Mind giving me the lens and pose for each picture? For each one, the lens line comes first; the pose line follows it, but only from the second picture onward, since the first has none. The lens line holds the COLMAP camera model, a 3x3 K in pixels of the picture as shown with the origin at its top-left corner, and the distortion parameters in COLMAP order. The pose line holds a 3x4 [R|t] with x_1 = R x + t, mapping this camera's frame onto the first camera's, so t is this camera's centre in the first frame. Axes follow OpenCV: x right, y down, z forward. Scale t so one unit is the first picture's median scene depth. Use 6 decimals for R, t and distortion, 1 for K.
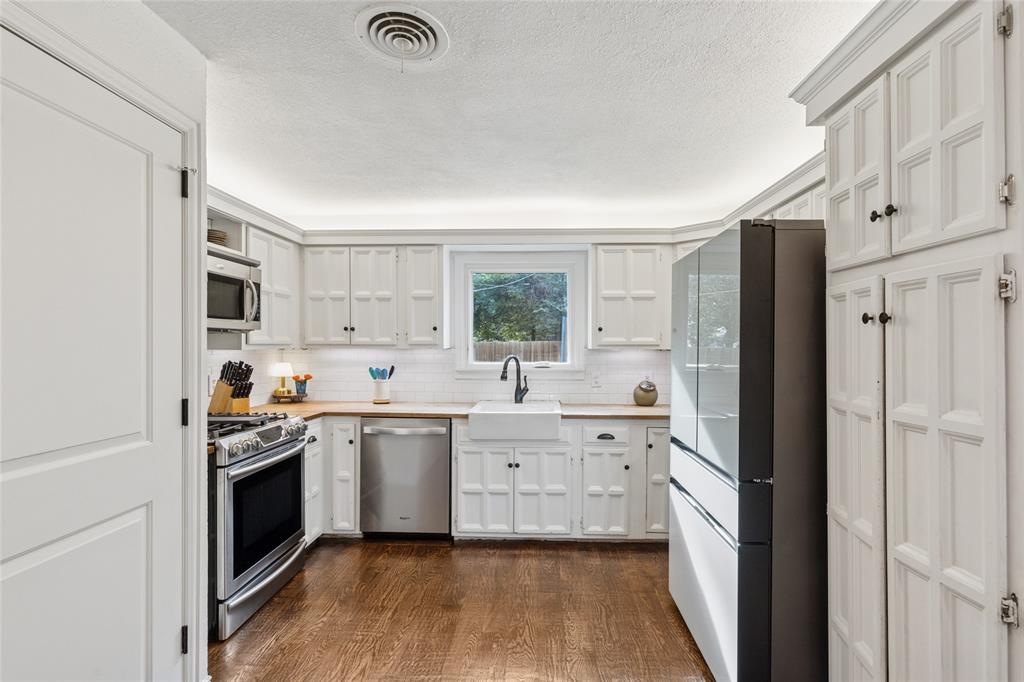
lens RADIAL K [[487.6, 0, 505.8], [0, 487.6, 333.3], [0, 0, 1]] dist [-0.010025, 0.000407]
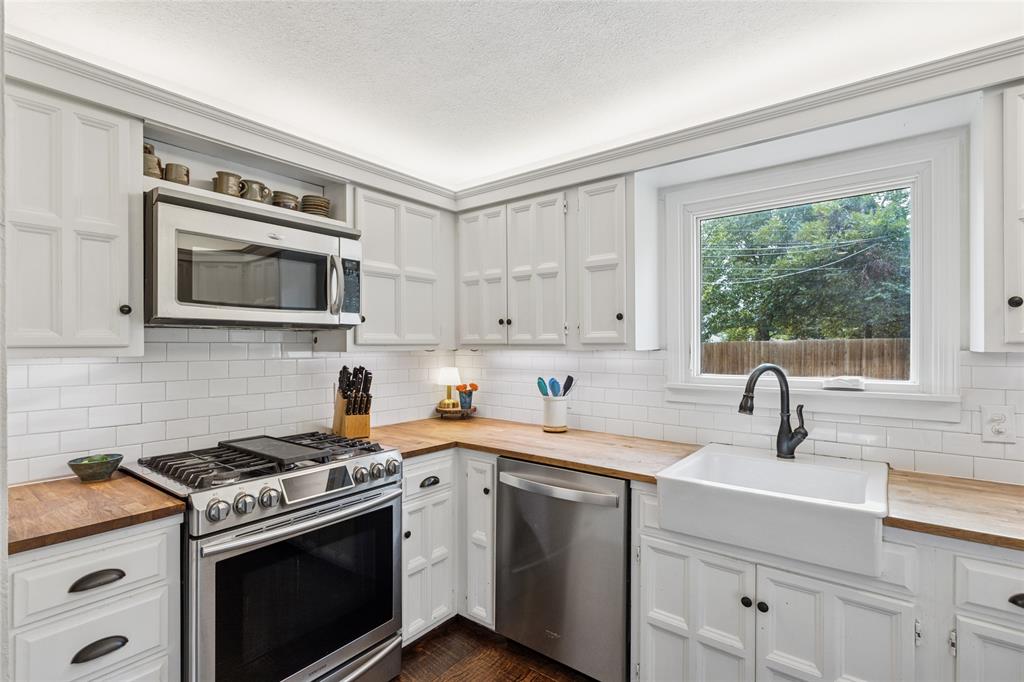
lens RADIAL K [[480.5, 0, 512.3], [0, 480.5, 344.8], [0, 0, 1]] dist [-0.002794, 0.000287]
pose [[0.831643, -0.004861, -0.555290, 0.068337], [0.018032, 0.999671, 0.018255, 0.011525], [0.555018, -0.025195, 0.831457, 0.433830]]
